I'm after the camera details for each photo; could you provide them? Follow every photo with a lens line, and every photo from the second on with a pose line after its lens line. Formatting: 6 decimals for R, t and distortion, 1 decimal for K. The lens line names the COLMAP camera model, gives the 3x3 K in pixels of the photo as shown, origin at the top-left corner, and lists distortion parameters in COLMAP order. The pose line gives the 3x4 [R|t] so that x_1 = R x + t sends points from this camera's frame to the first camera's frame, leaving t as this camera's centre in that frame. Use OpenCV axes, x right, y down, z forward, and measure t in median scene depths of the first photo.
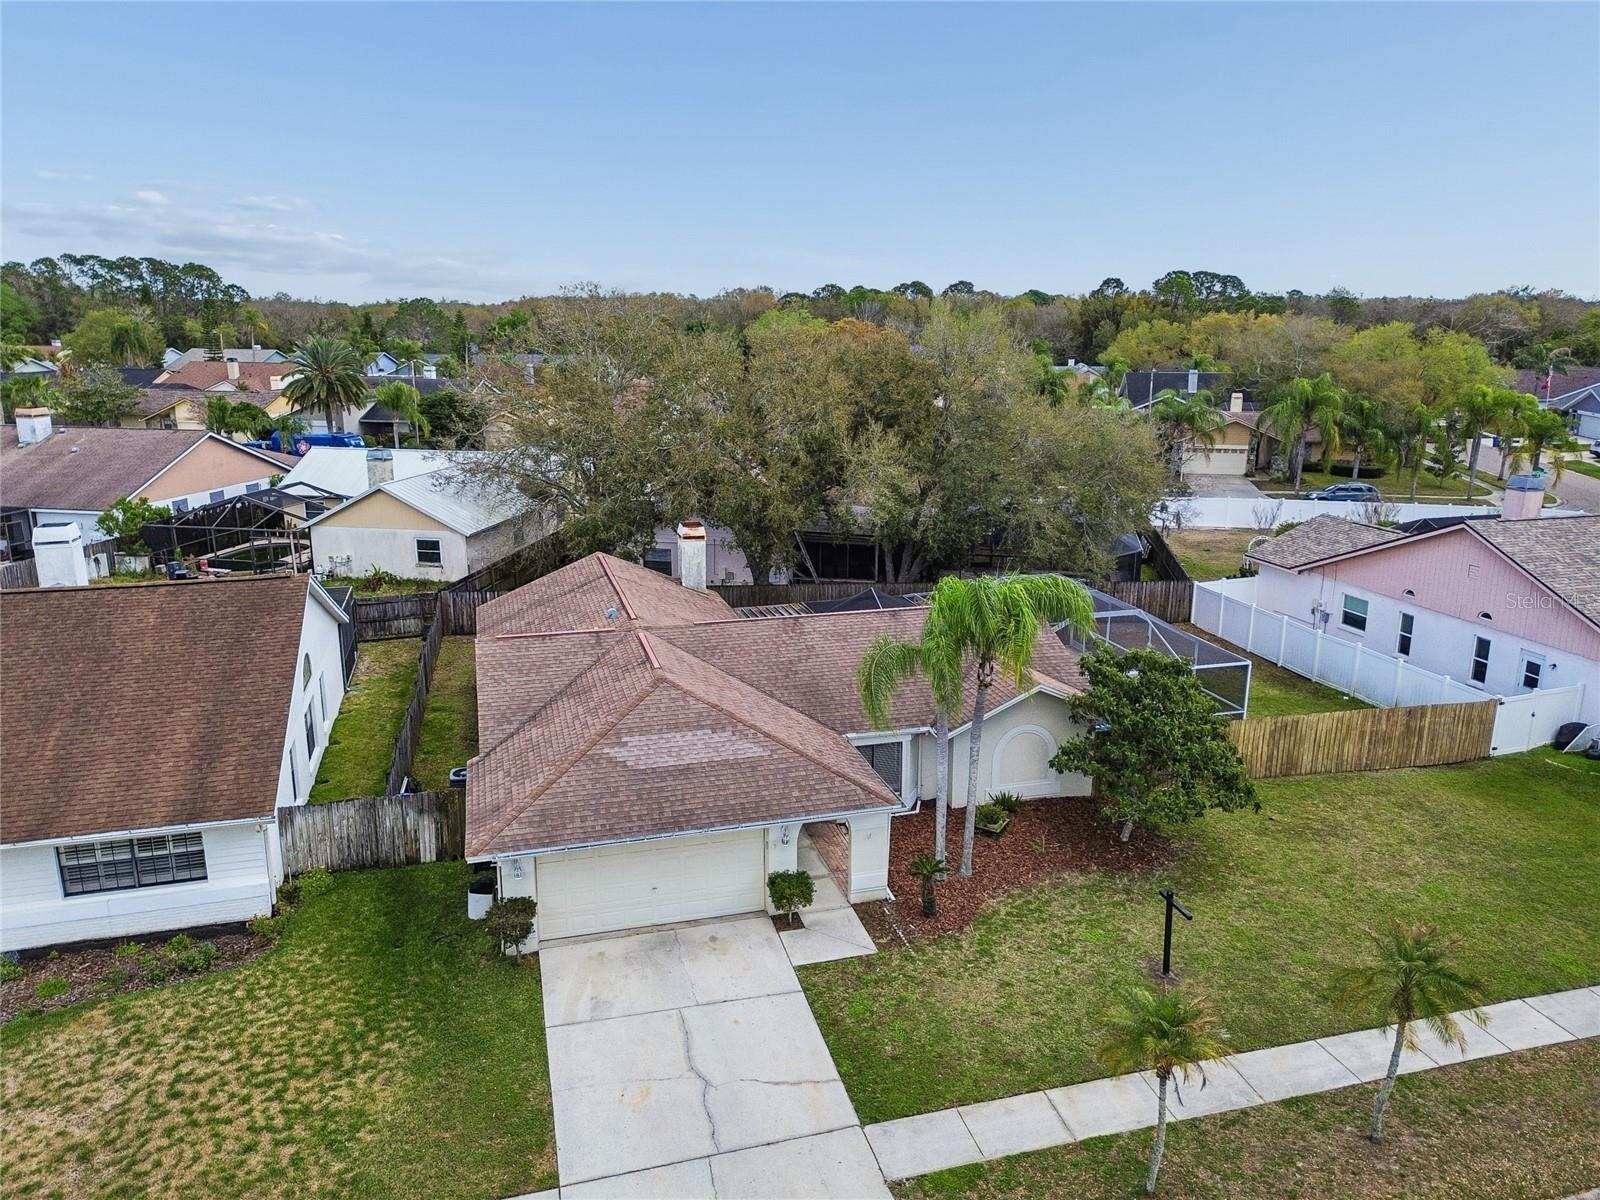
lens RADIAL K [[1146.3, 0, 799.6], [0, 1146.3, 579.5], [0, 0, 1]] dist [0.053491, -0.044868]
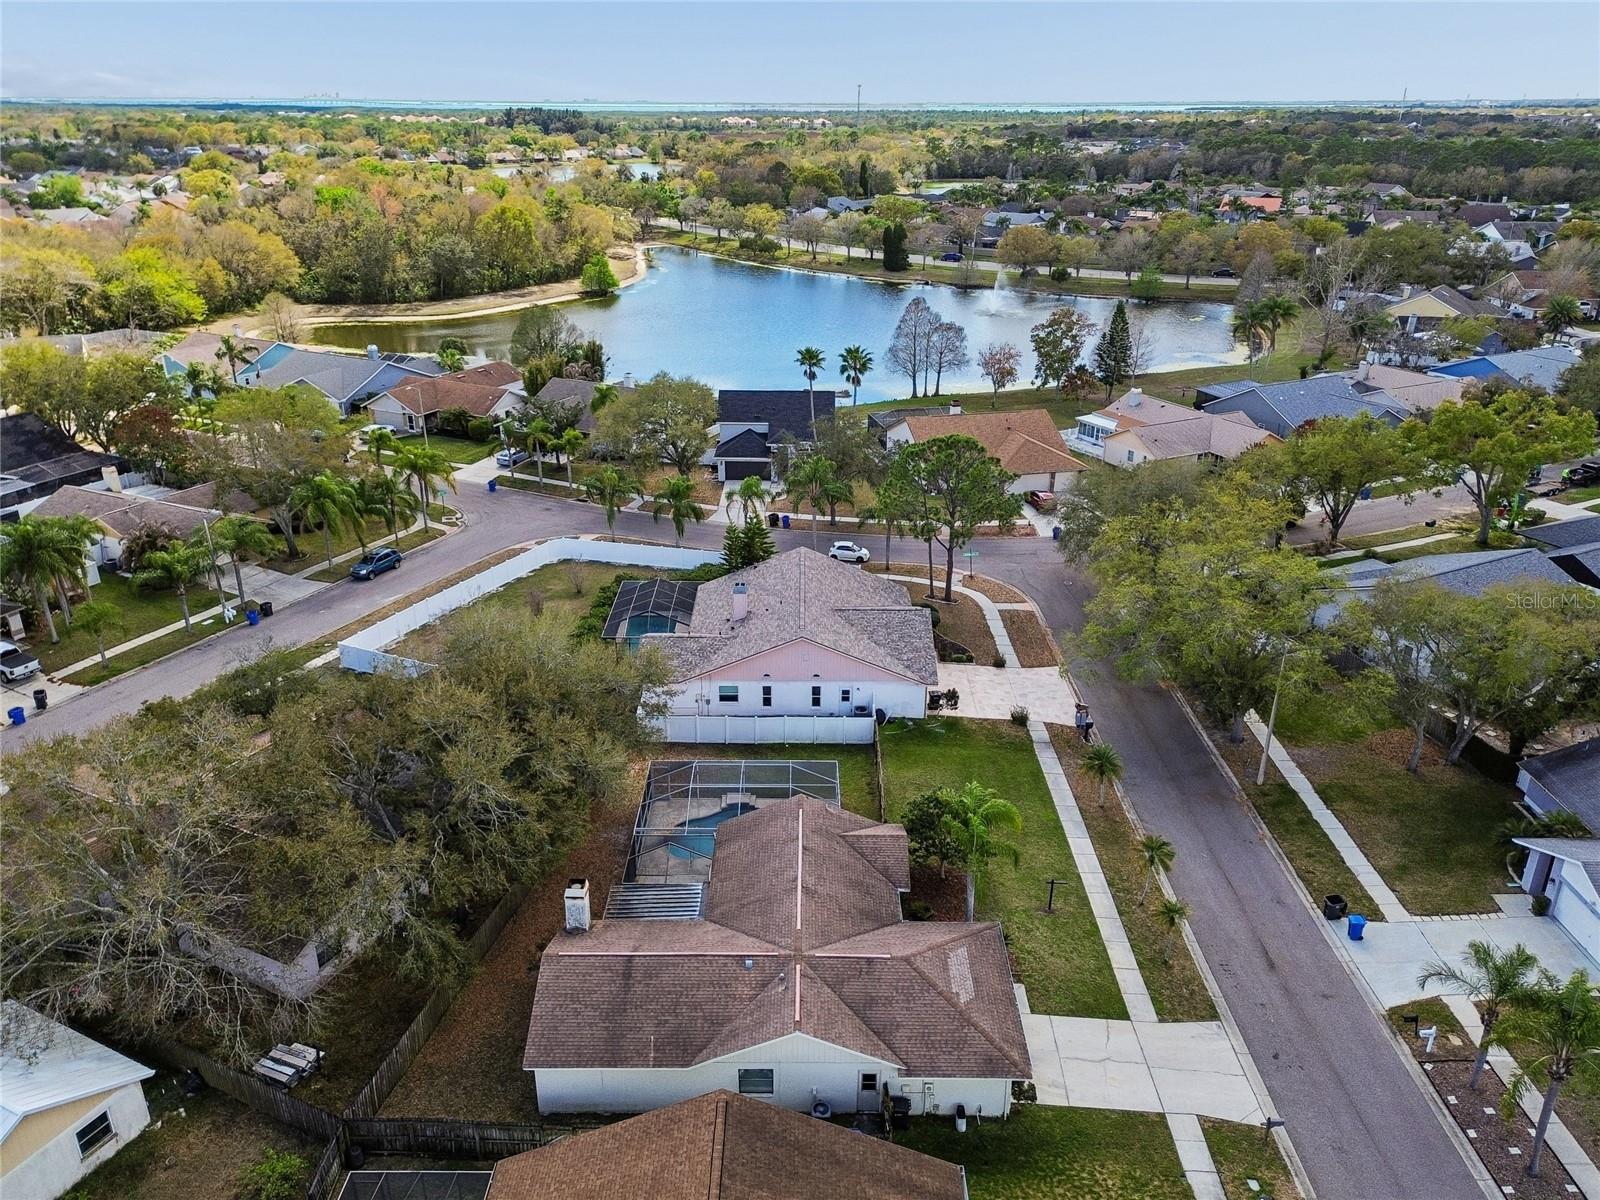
lens RADIAL K [[1146.3, 0, 799.6], [0, 1146.3, 579.5], [0, 0, 1]] dist [0.053491, -0.044868]
pose [[0.276853, -0.363045, 0.889691, -1.659585], [0.216525, 0.925639, 0.310336, -1.117163], [-0.936199, 0.106723, 0.334874, 0.560173]]
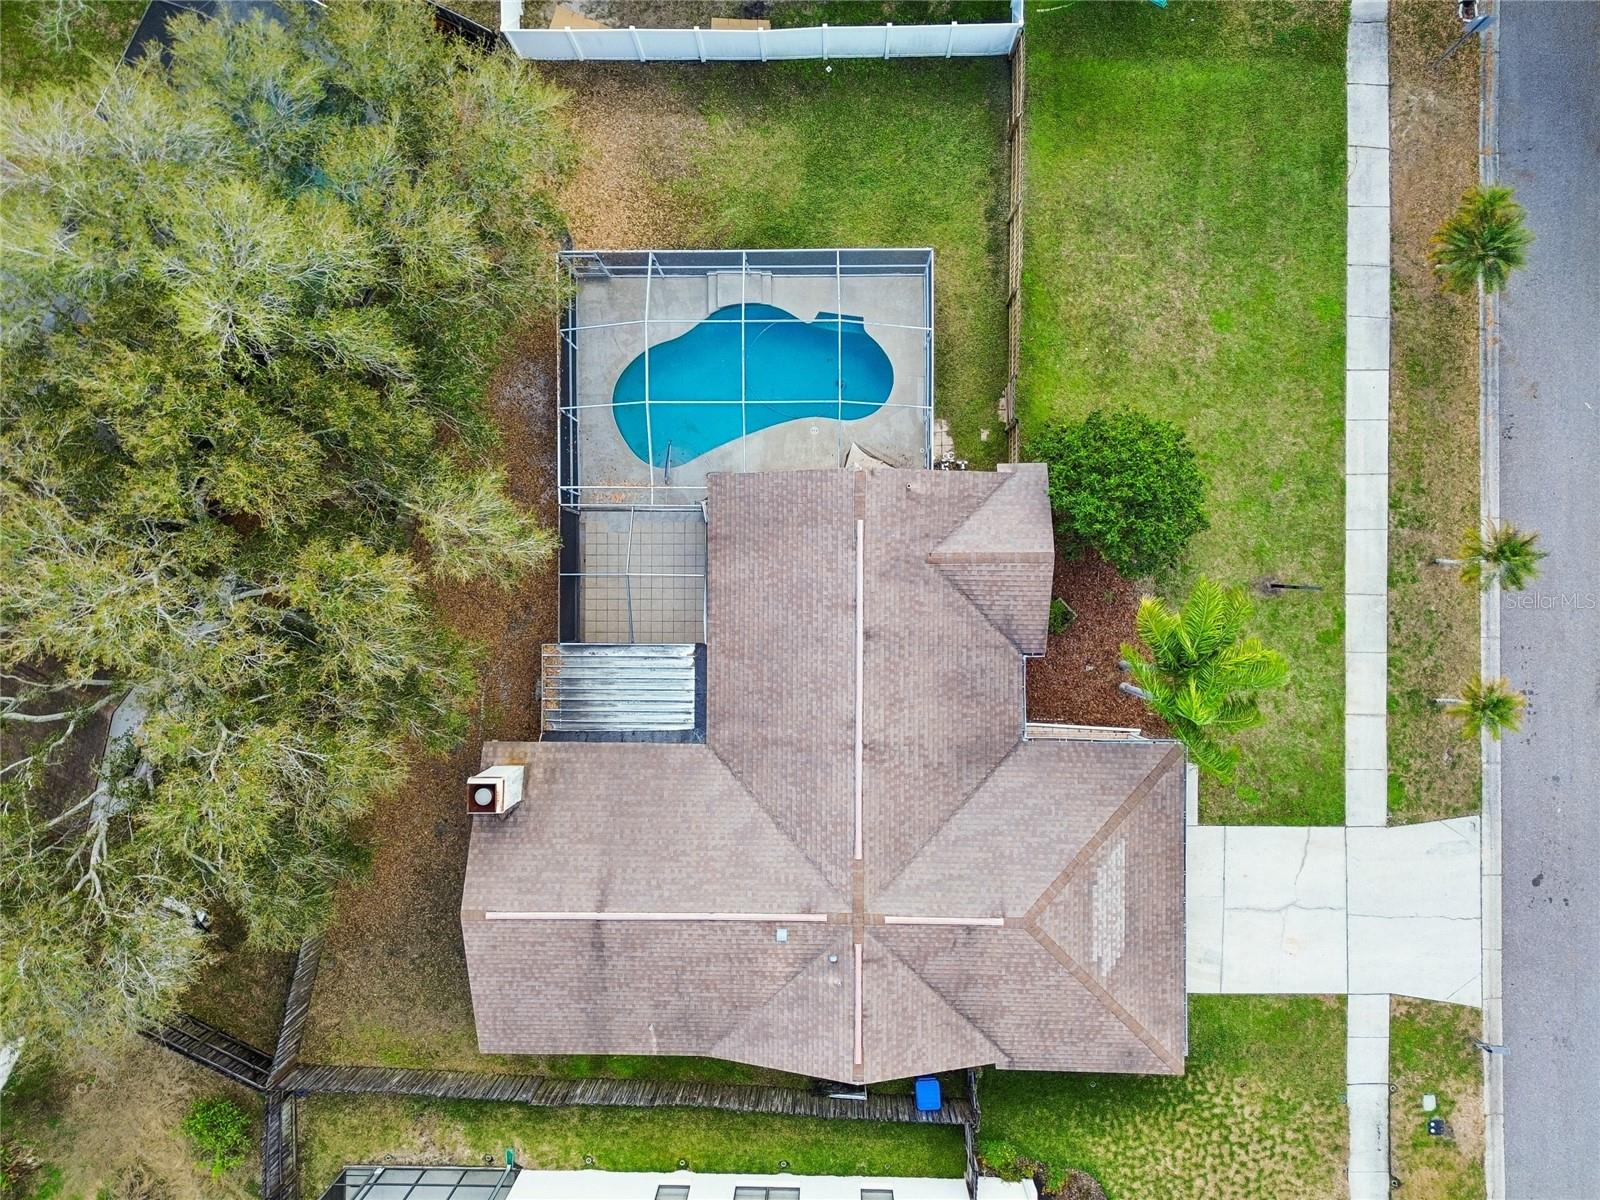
lens RADIAL K [[1146.3, 0, 799.6], [0, 1146.3, 579.5], [0, 0, 1]] dist [0.053491, -0.044868]
pose [[0.271330, -0.962486, -0.001151, 0.151580], [0.250626, 0.069498, 0.965586, -1.164695], [-0.929283, -0.262281, 0.260080, 1.106082]]
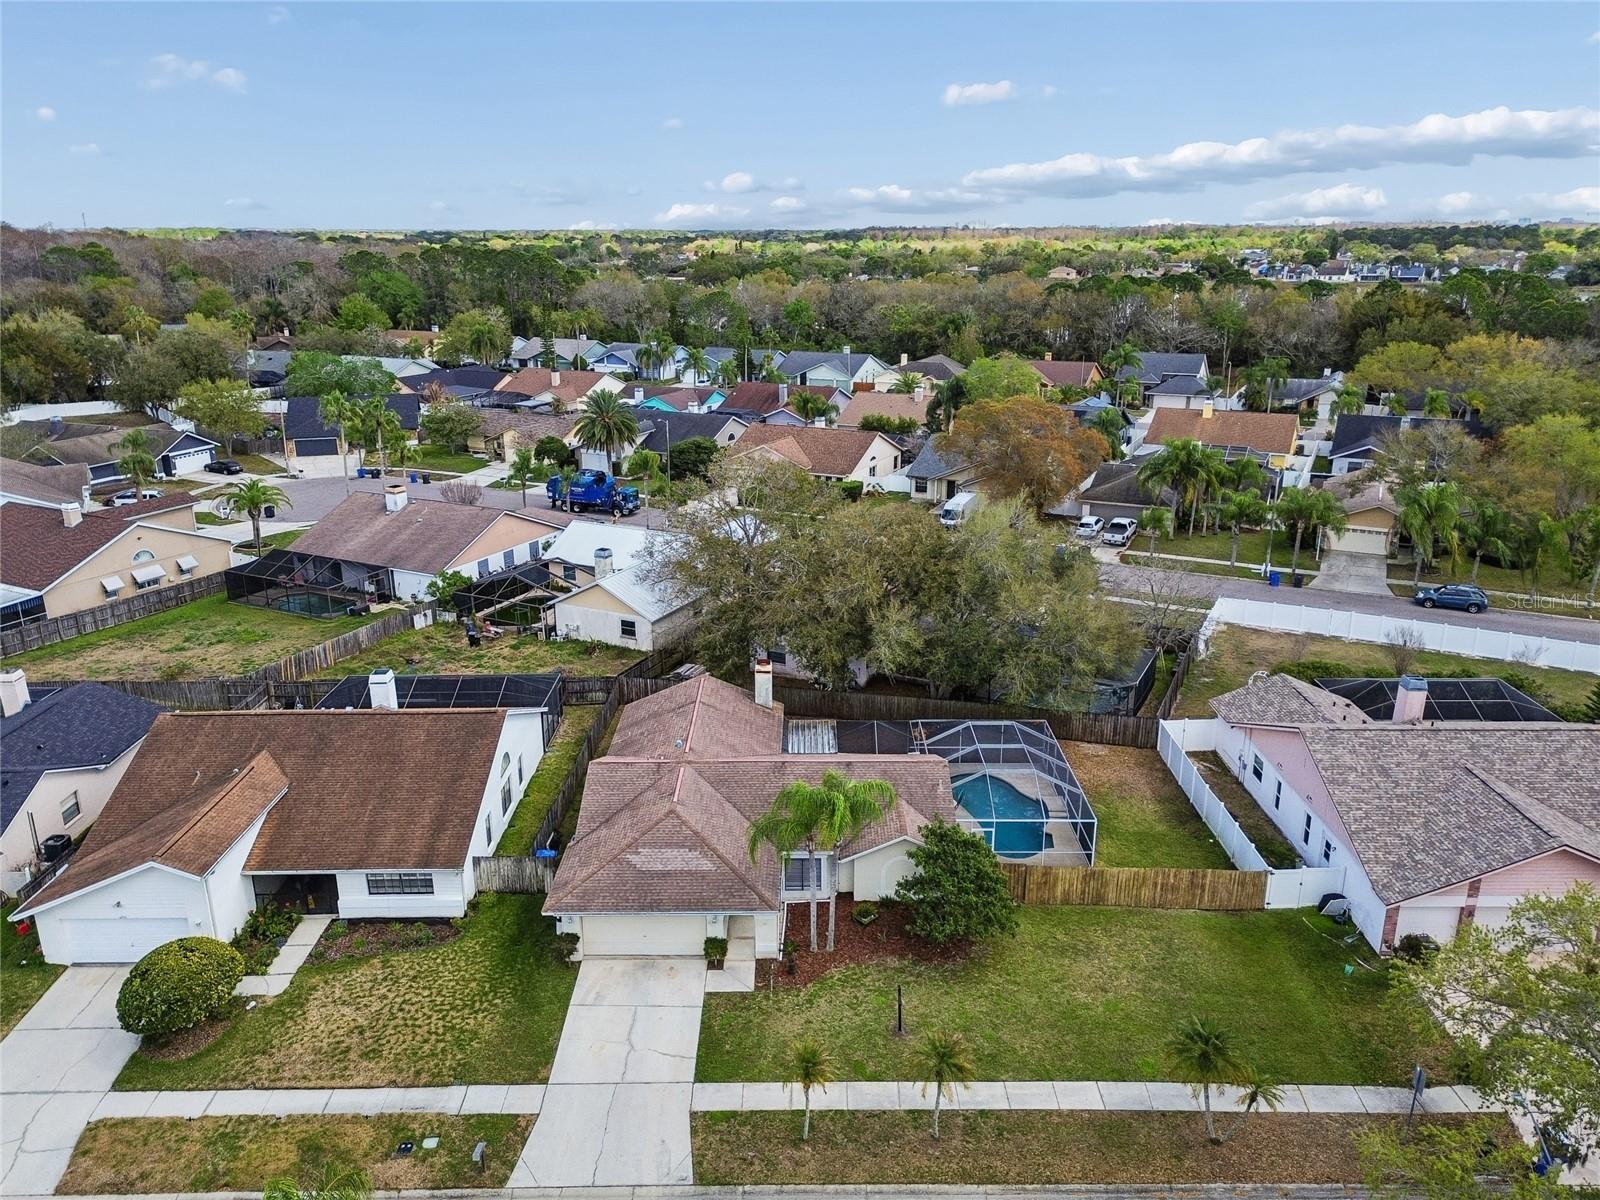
lens RADIAL K [[1146.3, 0, 799.6], [0, 1146.3, 579.5], [0, 0, 1]] dist [0.053491, -0.044868]
pose [[0.962637, 0.073447, -0.260646, 0.544108], [-0.056047, 0.995713, 0.073583, -0.443340], [0.264933, -0.056225, 0.962626, -0.668238]]
